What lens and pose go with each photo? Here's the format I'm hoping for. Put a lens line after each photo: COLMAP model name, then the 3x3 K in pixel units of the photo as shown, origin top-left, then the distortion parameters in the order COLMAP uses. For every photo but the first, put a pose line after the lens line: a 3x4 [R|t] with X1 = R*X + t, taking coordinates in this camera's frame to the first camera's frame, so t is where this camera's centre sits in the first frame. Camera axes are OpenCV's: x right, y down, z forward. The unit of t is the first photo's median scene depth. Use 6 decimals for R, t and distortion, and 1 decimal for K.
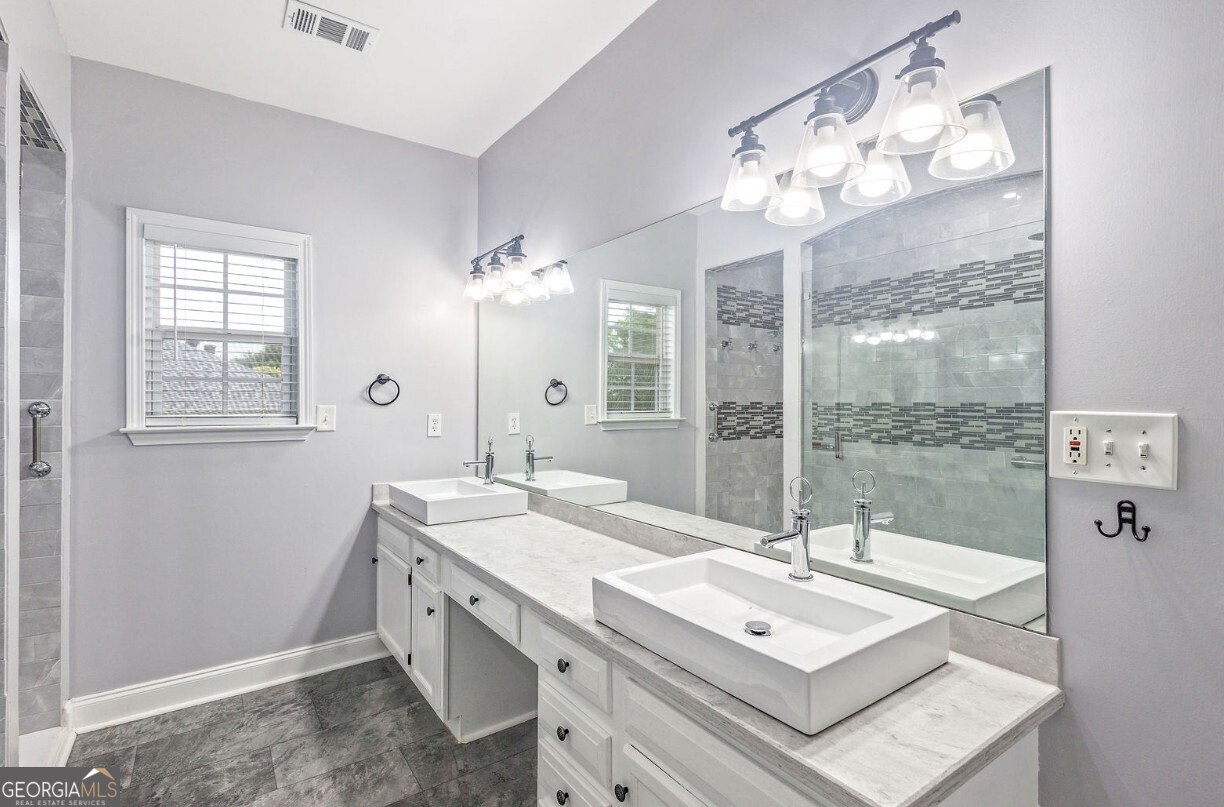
lens RADIAL K [[573.7, 0, 610.6], [0, 573.7, 399.7], [0, 0, 1]] dist [0.010412, -0.003355]
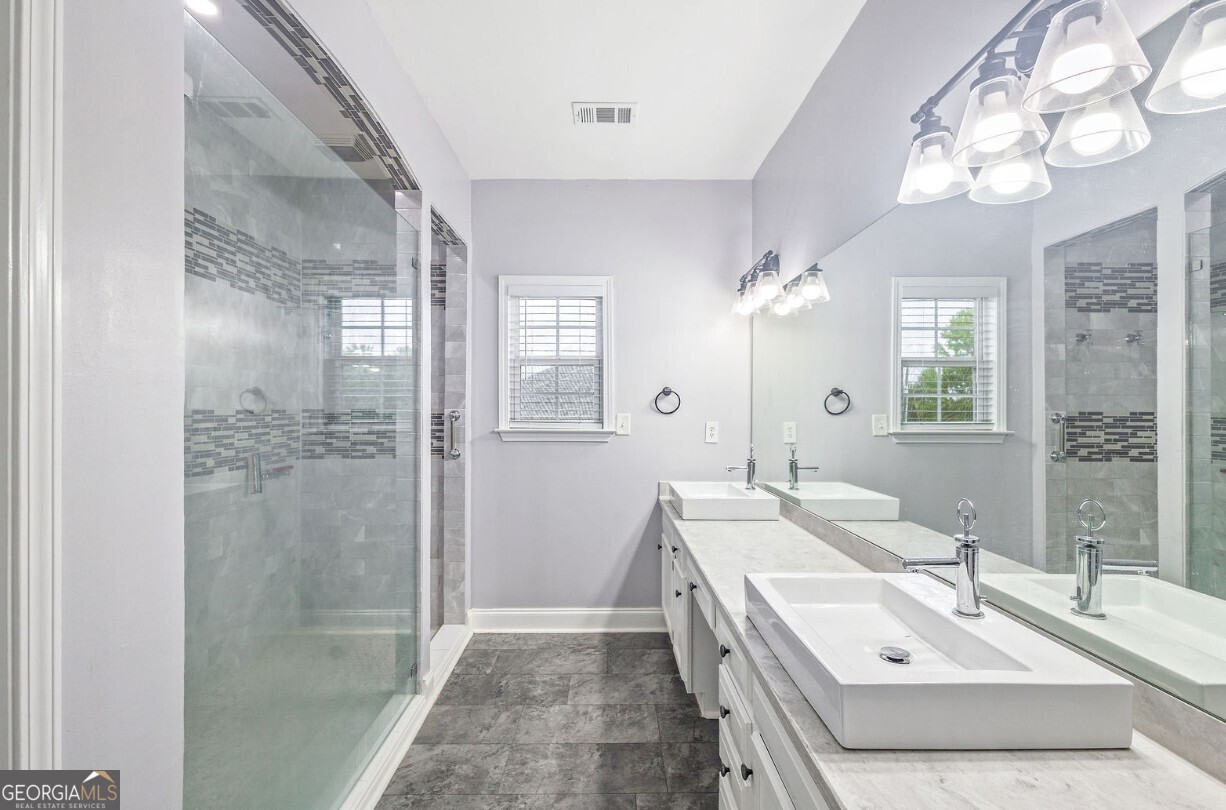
lens RADIAL K [[574.7, 0, 607.4], [0, 574.7, 407.9], [0, 0, 1]] dist [0.010412, -0.003355]
pose [[0.818765, -0.000132, -0.574129, 0.194361], [-0.000125, 1.000000, -0.000409, -0.002173], [0.574129, 0.000407, 0.818765, -0.018916]]
